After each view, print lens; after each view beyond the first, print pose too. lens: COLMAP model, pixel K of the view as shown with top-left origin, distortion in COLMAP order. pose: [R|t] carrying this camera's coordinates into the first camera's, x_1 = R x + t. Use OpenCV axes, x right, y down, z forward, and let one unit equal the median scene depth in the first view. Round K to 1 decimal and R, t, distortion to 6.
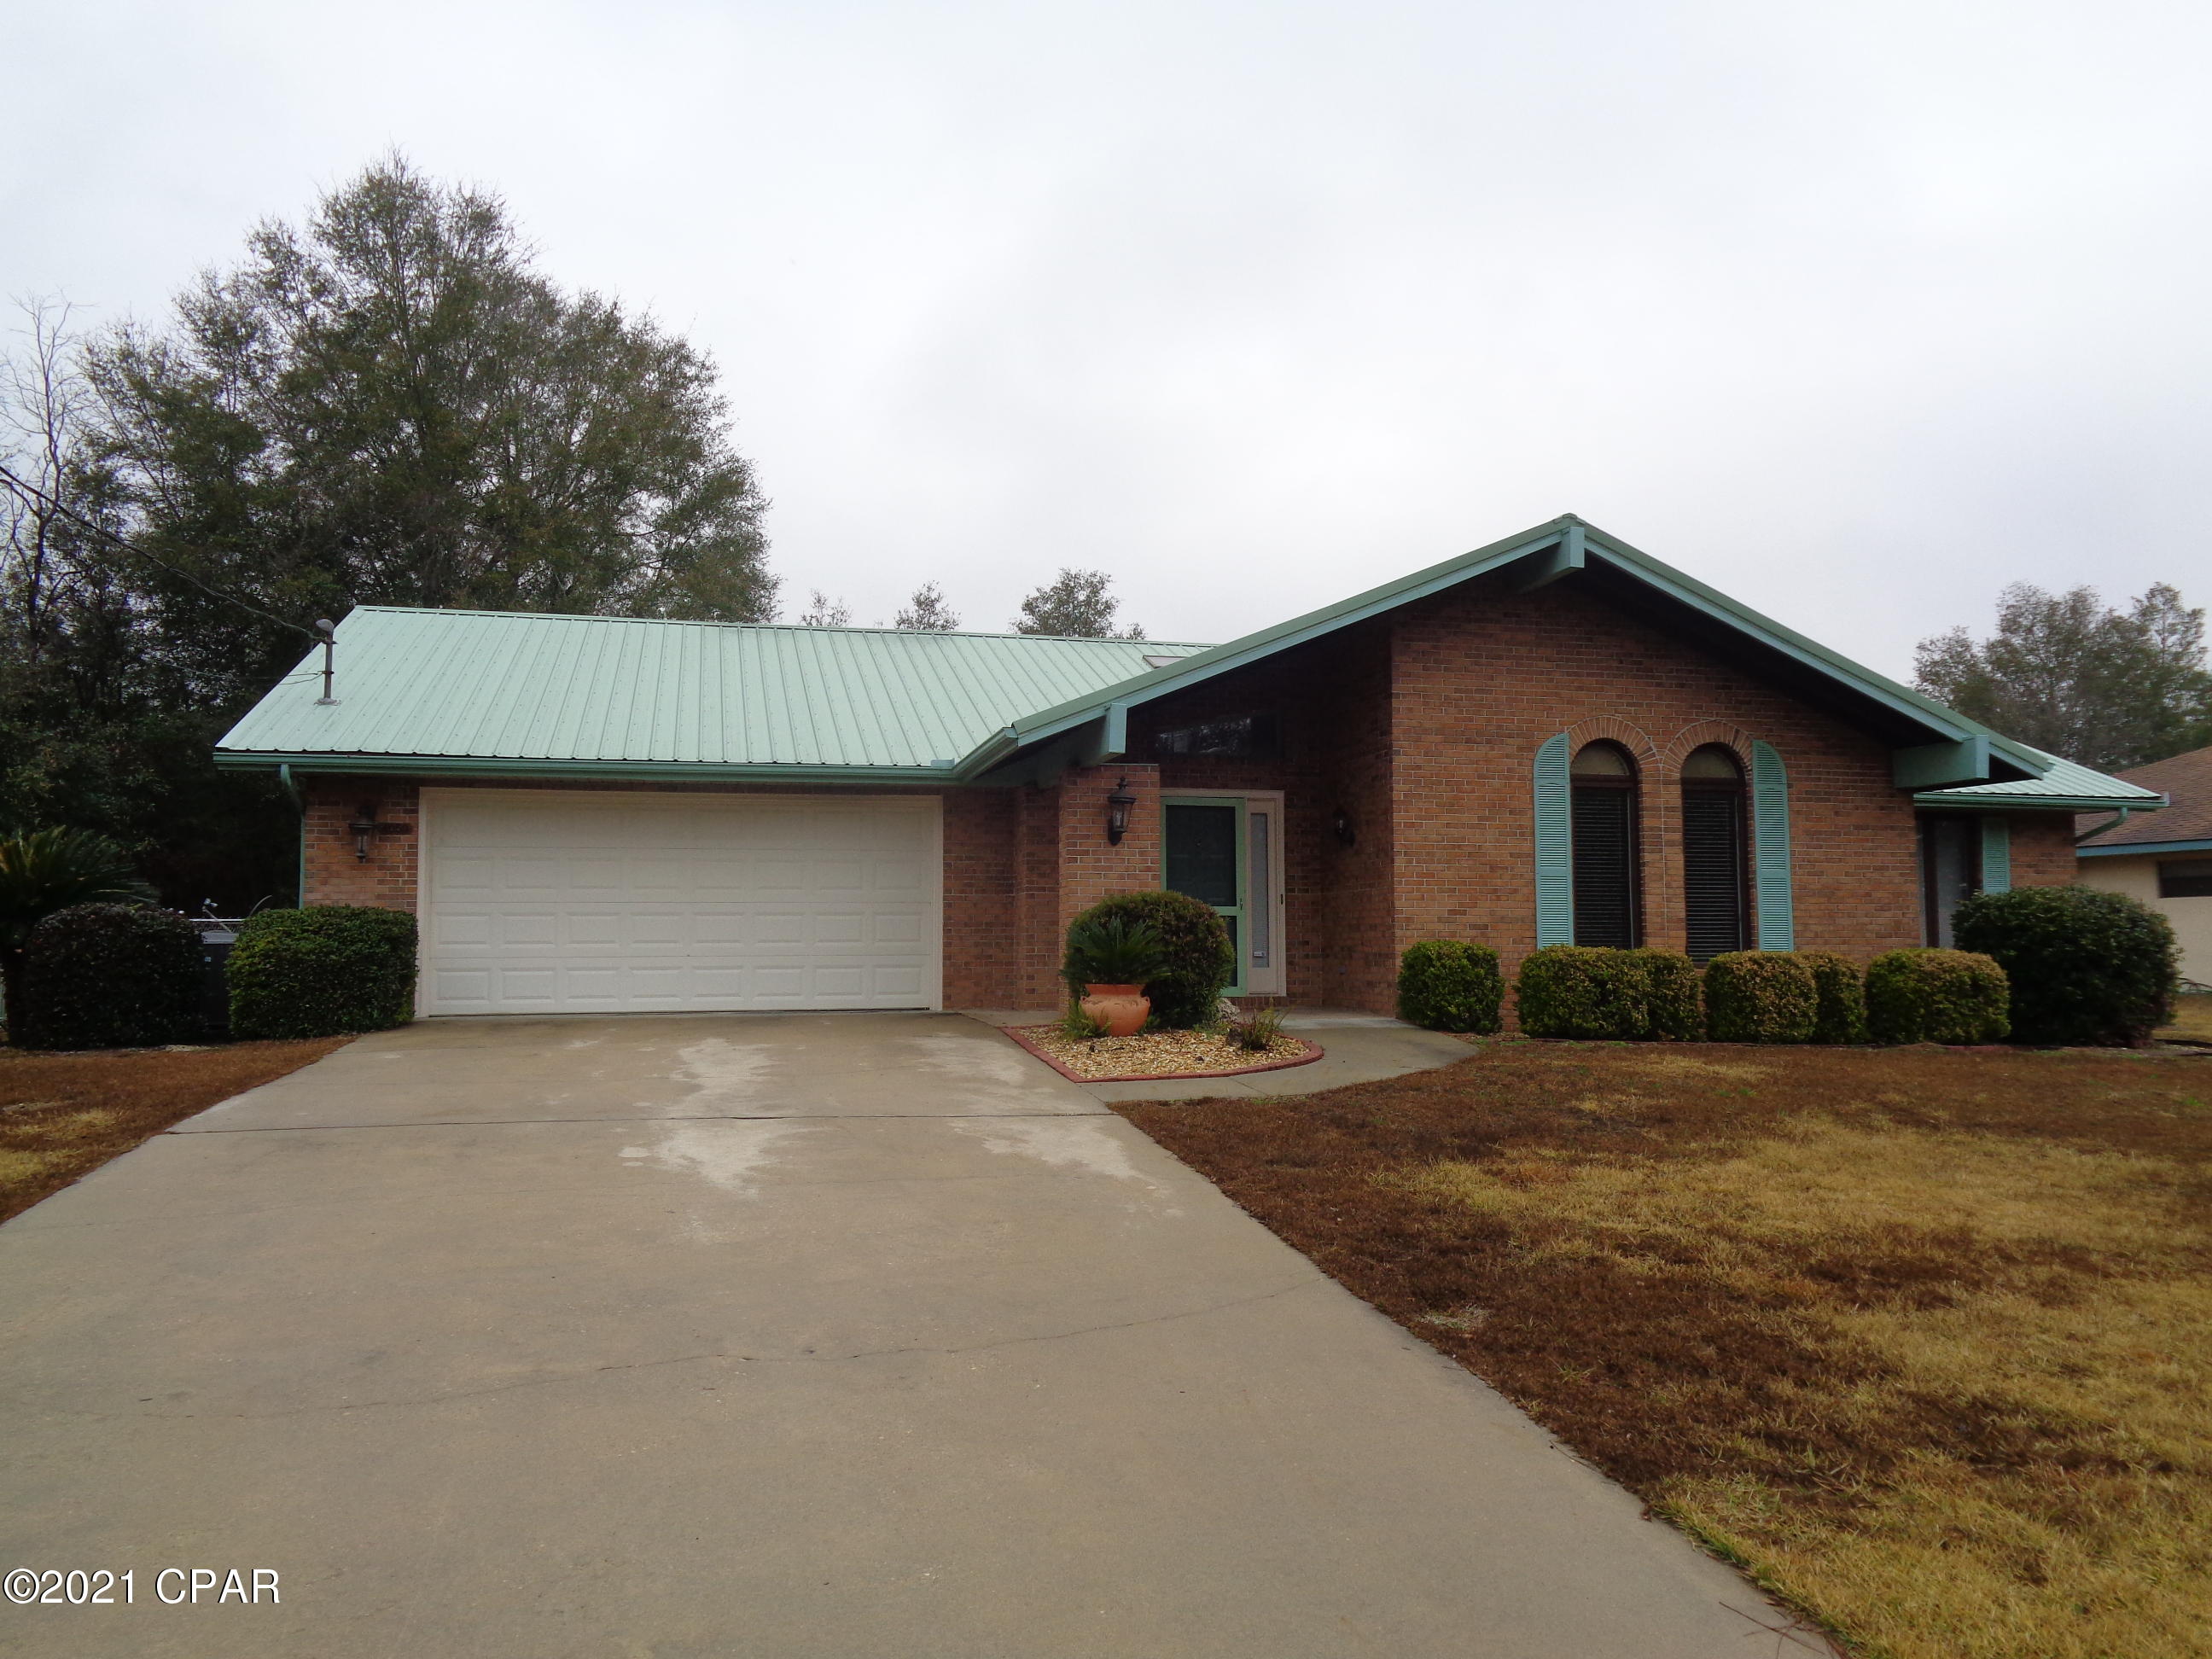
lens RADIAL K [[1633.6, 0, 1163.2], [0, 1633.6, 832.0], [0, 0, 1]] dist [0.305420, 0.001039]
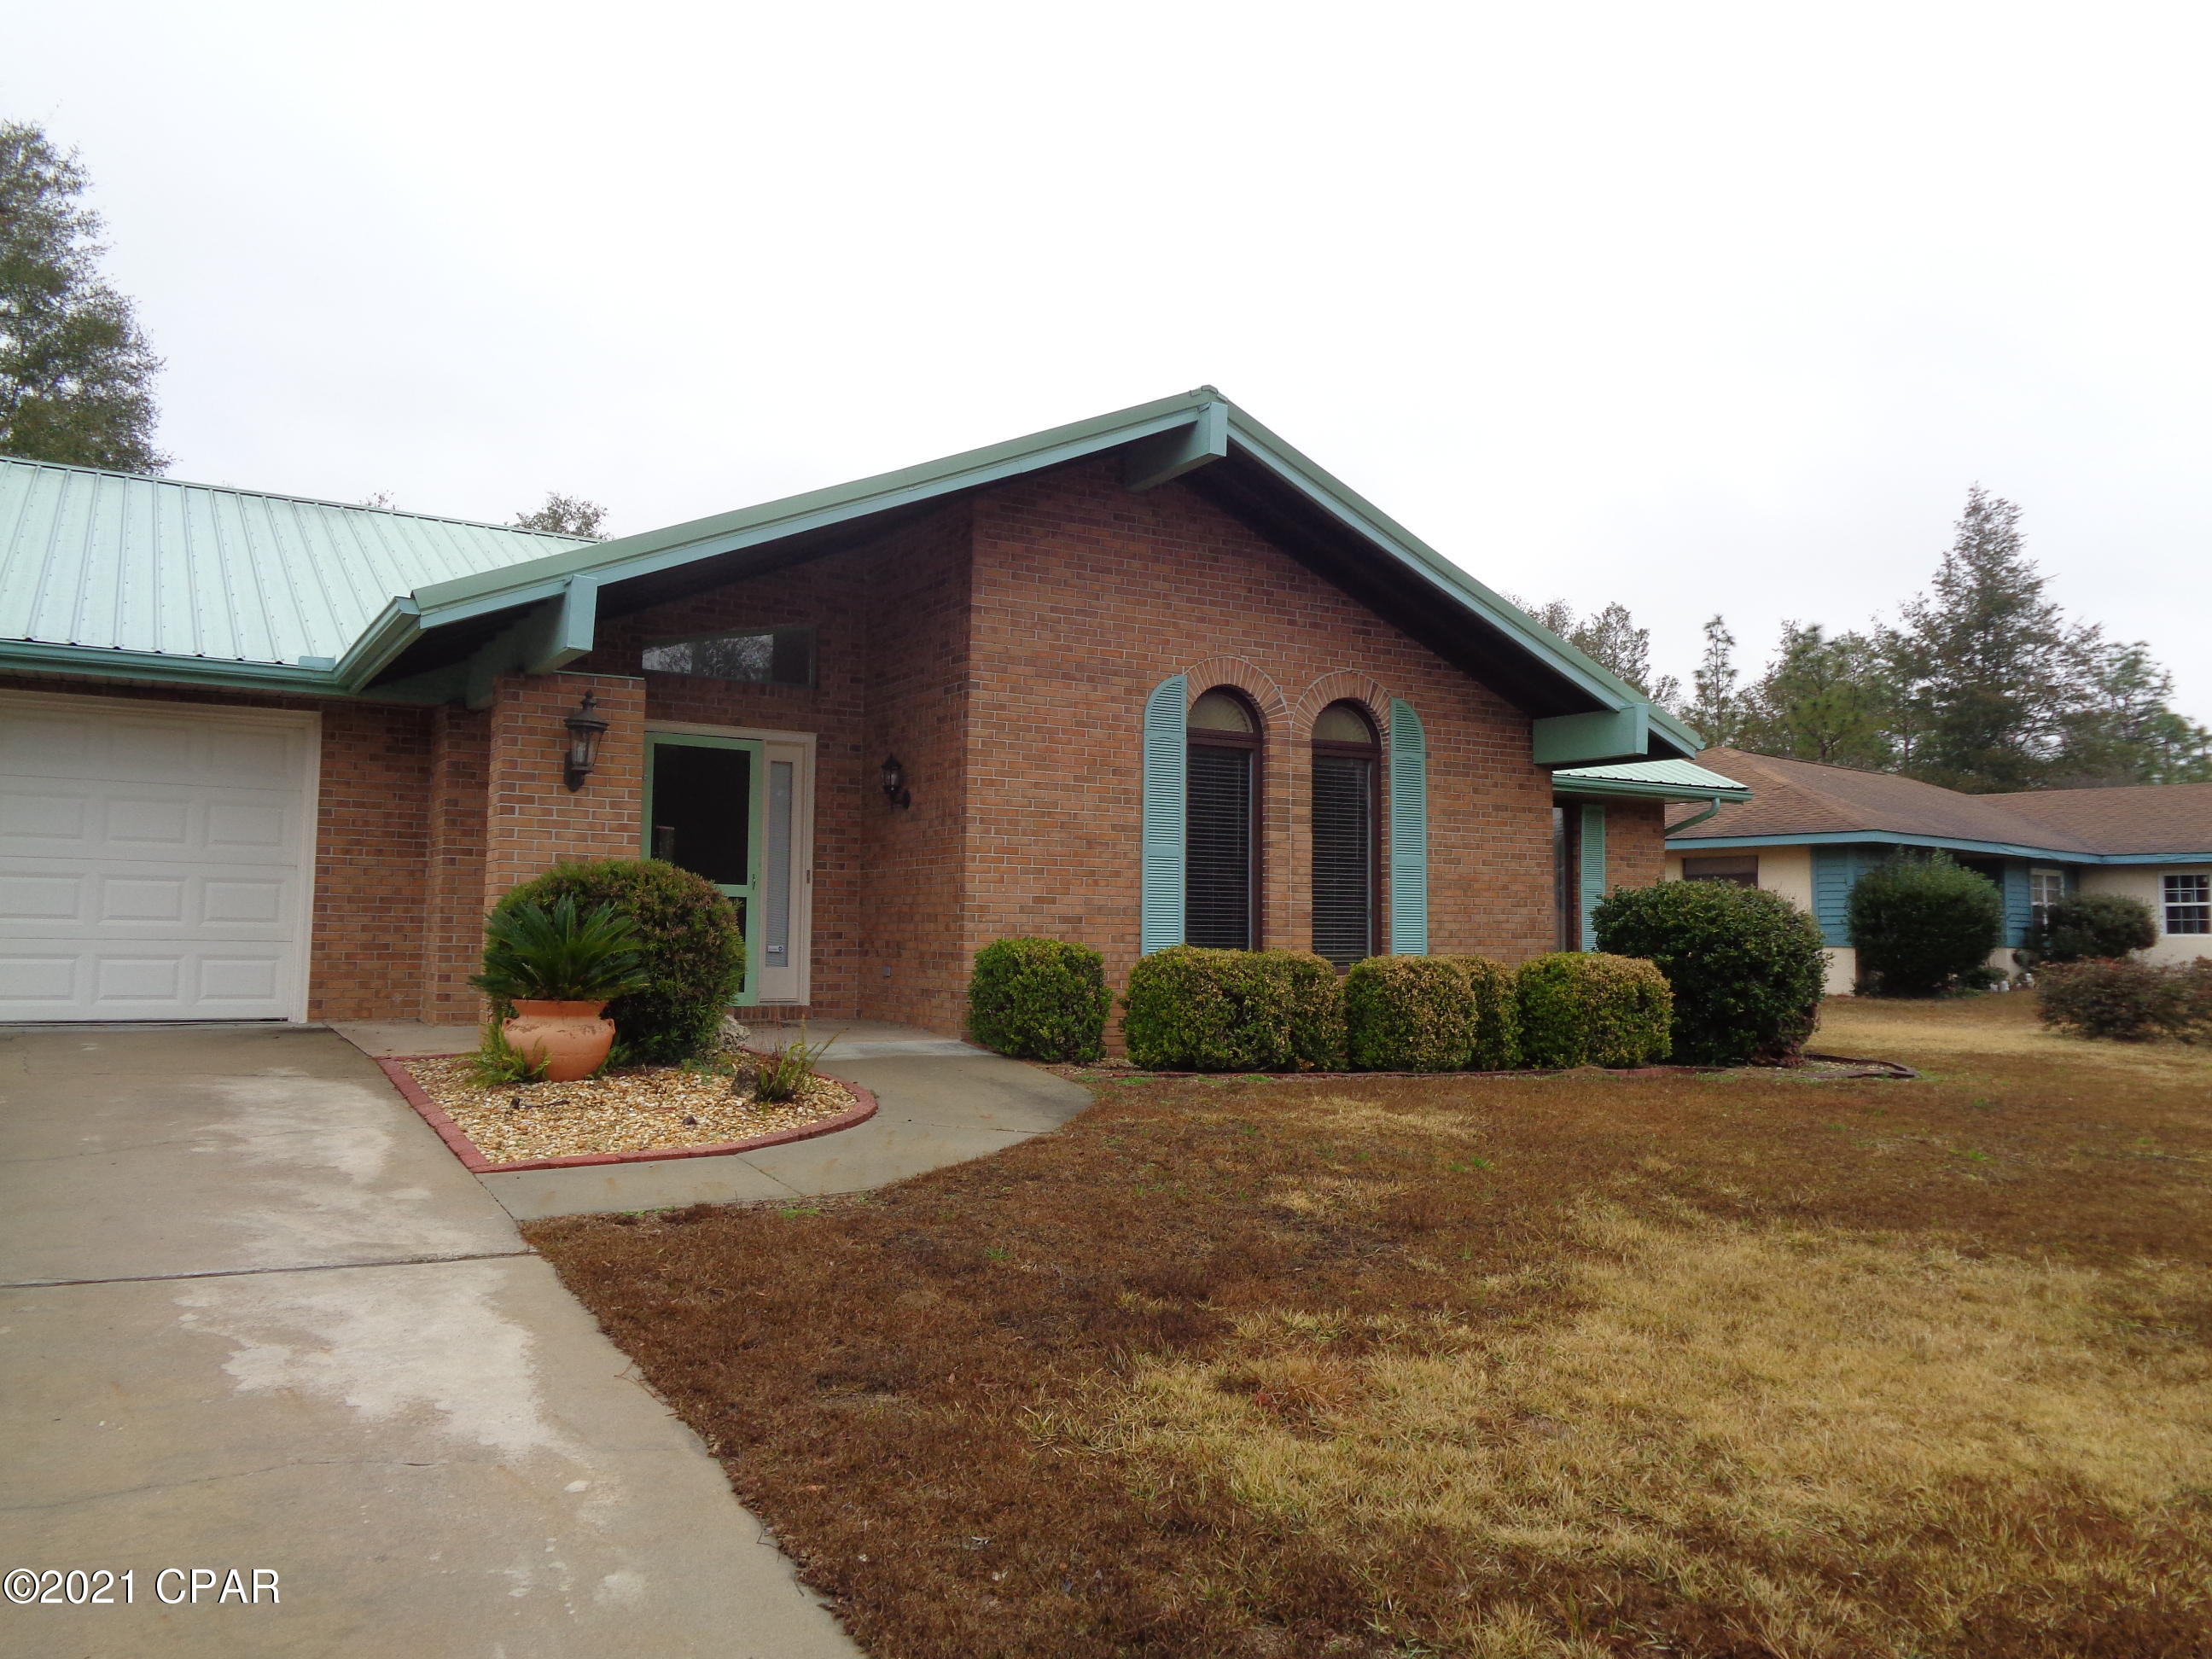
lens RADIAL K [[1623.1, 0, 1097.4], [0, 1623.1, 827.5], [0, 0, 1]] dist [-0.030550, 0.029659]
pose [[0.964034, 0.037213, 0.263160, 0.003944], [-0.039484, 0.999215, 0.003344, 0.012023], [-0.262829, -0.013614, 0.964746, 0.277347]]
